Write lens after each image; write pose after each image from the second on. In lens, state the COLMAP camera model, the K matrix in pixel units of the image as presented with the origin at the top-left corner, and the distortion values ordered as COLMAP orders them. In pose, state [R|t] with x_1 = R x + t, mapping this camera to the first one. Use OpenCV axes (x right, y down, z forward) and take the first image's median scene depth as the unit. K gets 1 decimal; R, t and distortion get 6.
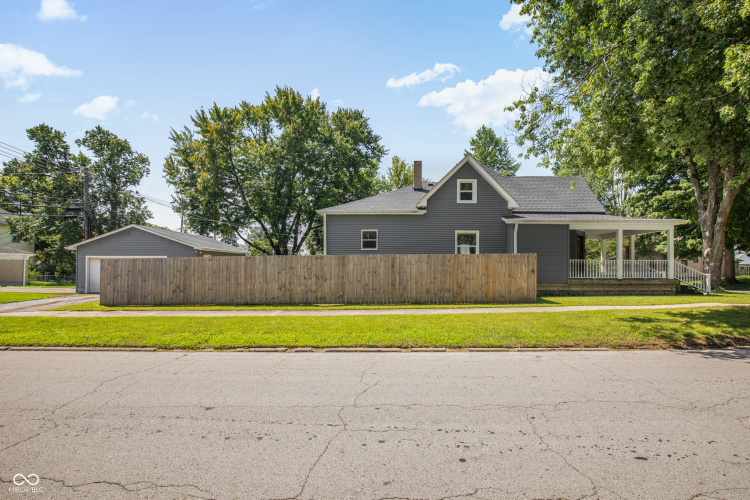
lens RADIAL K [[353.1, 0, 381.7], [0, 353.1, 252.6], [0, 0, 1]] dist [-0.027056, 0.001577]
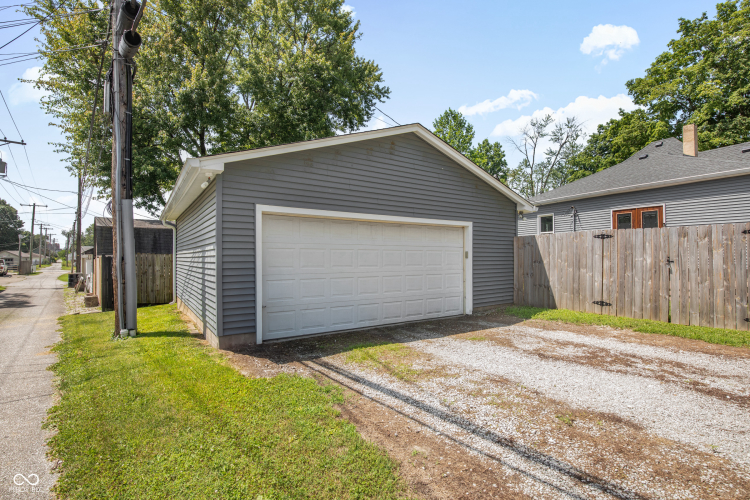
lens RADIAL K [[353.1, 0, 381.7], [0, 353.1, 252.6], [0, 0, 1]] dist [-0.027056, 0.001577]
pose [[0.816566, 0.006340, 0.577217, -0.517709], [-0.017924, 0.999736, 0.014376, 0.022376], [-0.576973, -0.022084, 0.816464, 0.405637]]
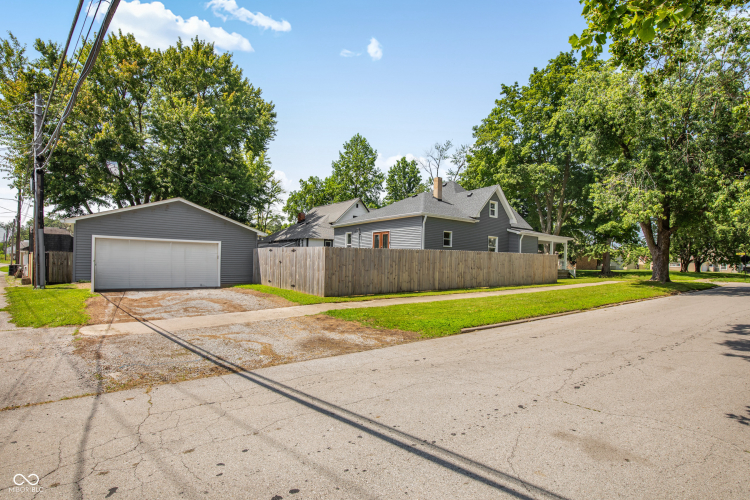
lens RADIAL K [[362.3, 0, 381.2], [0, 362.3, 258.7], [0, 0, 1]] dist [-0.020942, 0.000643]
pose [[0.768684, 0.020776, 0.639291, -0.481560], [-0.045670, 0.998704, 0.022458, 0.007885], [-0.637996, -0.046459, 0.768637, 0.063356]]
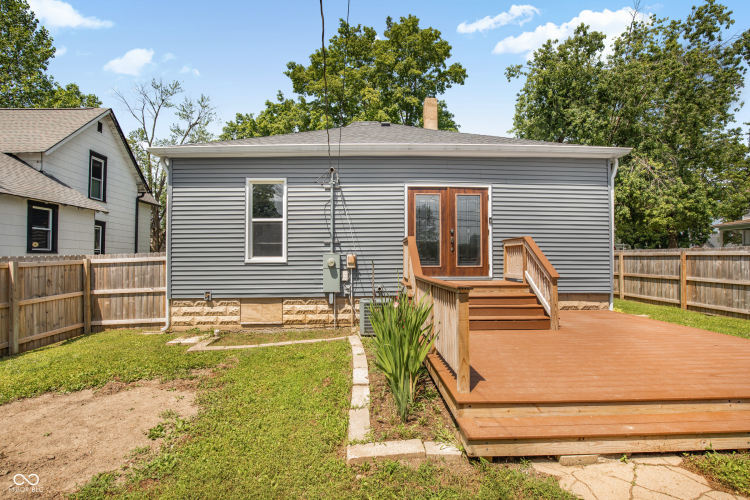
lens RADIAL K [[345.7, 0, 375.2], [0, 345.7, 255.9], [0, 0, 1]] dist [-0.024426, 0.000934]
pose [[-0.078225, 0.015175, 0.996820, -0.278359], [-0.036841, 0.999157, -0.018101, 0.021264], [-0.996255, -0.038140, -0.077600, 0.612342]]
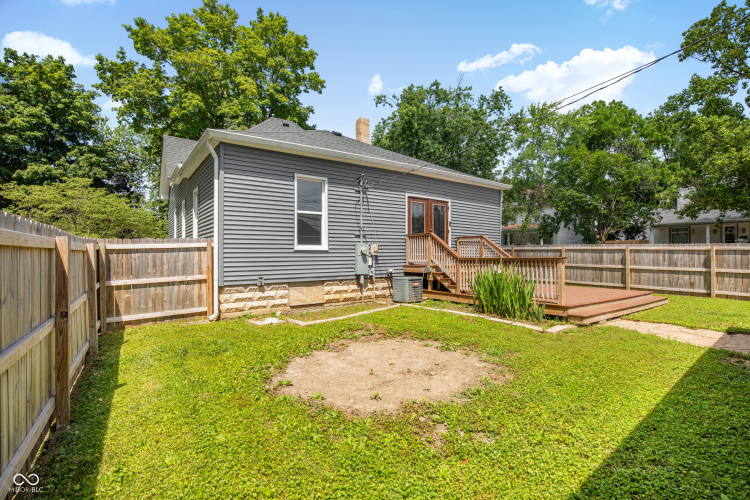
lens RADIAL K [[345.7, 0, 375.2], [0, 345.7, 255.9], [0, 0, 1]] dist [-0.024426, 0.000934]
pose [[-0.619586, 0.003210, 0.784922, -0.279149], [-0.029014, 0.999215, -0.026989, 0.032760], [-0.784392, -0.039496, -0.619006, 0.770605]]
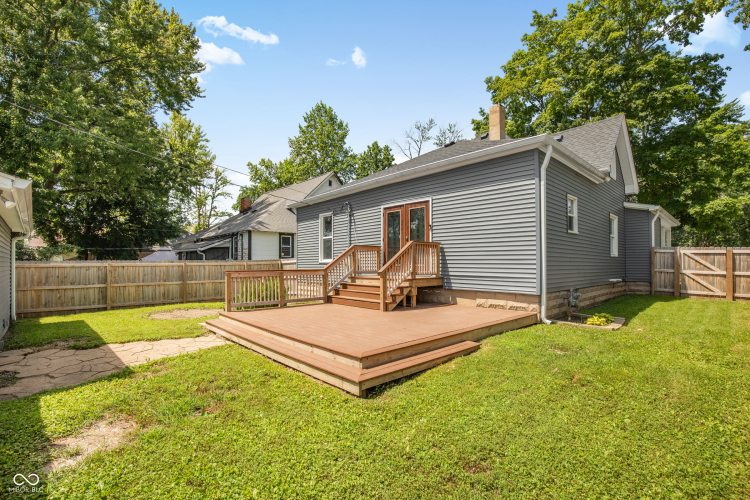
lens RADIAL K [[345.7, 0, 375.2], [0, 345.7, 255.9], [0, 0, 1]] dist [-0.024426, 0.000934]
pose [[0.699311, 0.012759, 0.714703, -0.284402], [-0.023407, 0.999713, 0.005056, 0.014232], [-0.714434, -0.020265, 0.699410, 0.382555]]
